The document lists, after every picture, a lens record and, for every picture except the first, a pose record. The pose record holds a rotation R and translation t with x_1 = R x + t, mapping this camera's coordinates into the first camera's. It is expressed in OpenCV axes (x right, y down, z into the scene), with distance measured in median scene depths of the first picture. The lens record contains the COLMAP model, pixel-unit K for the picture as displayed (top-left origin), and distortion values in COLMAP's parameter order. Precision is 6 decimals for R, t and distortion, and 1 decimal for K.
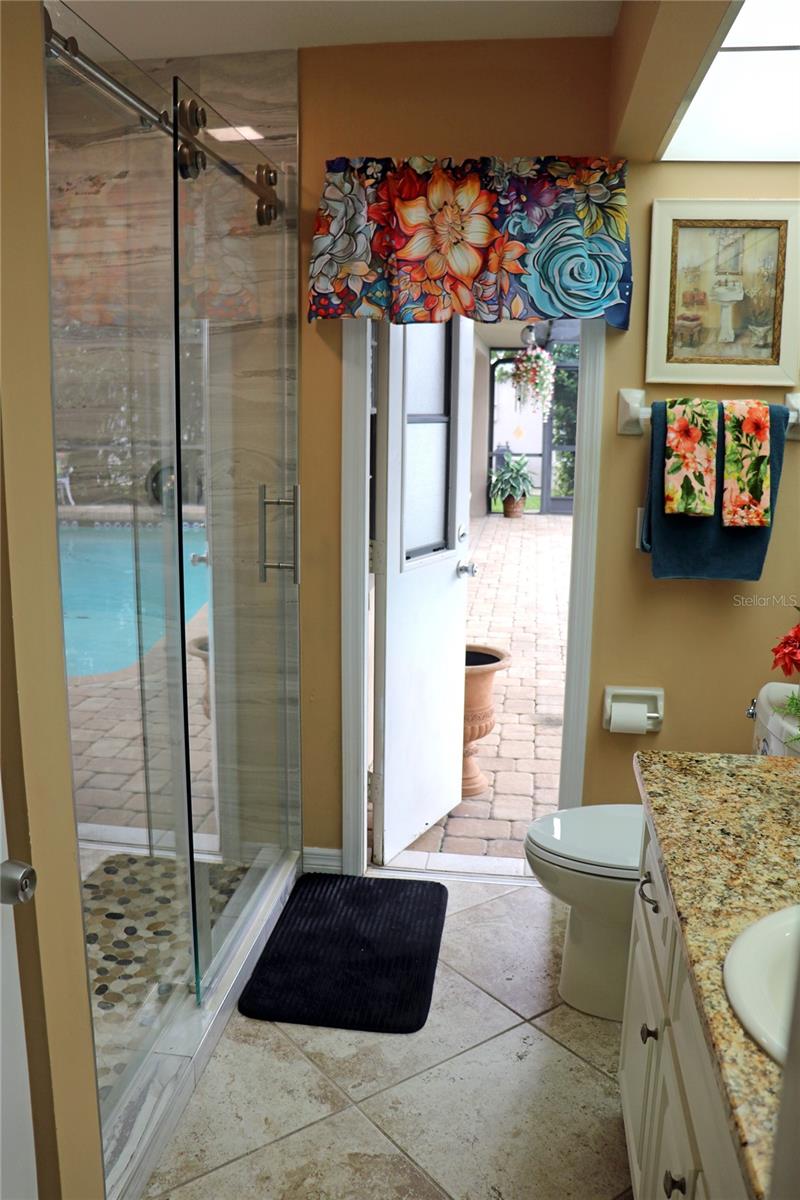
lens RADIAL K [[986.3, 0, 400.0], [0, 986.3, 600.0], [0, 0, 1]] dist [-0.180048, 0.159744]
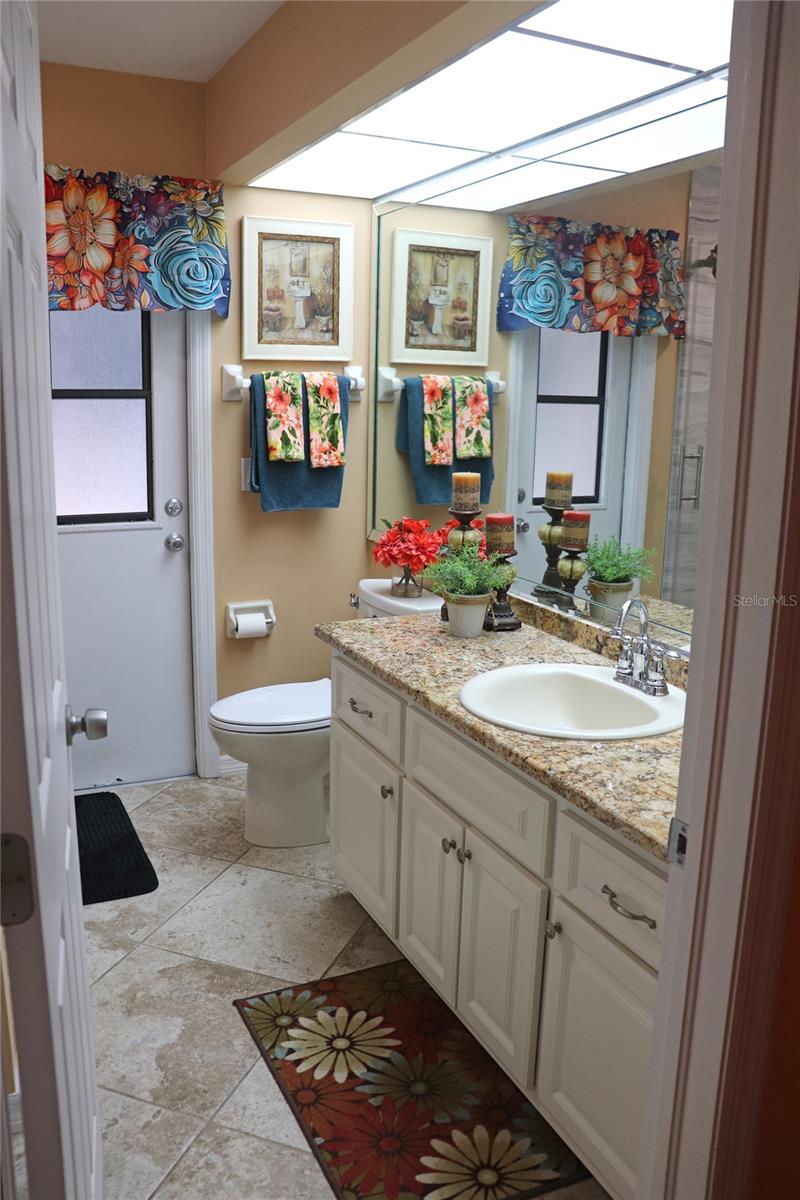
lens RADIAL K [[986.3, 0, 400.0], [0, 986.3, 600.0], [0, 0, 1]] dist [-0.180048, 0.159744]
pose [[0.835470, -0.115090, 0.537349, -0.306634], [0.101493, 0.993318, 0.054948, 0.041525], [-0.540082, 0.008630, 0.841568, -0.190330]]
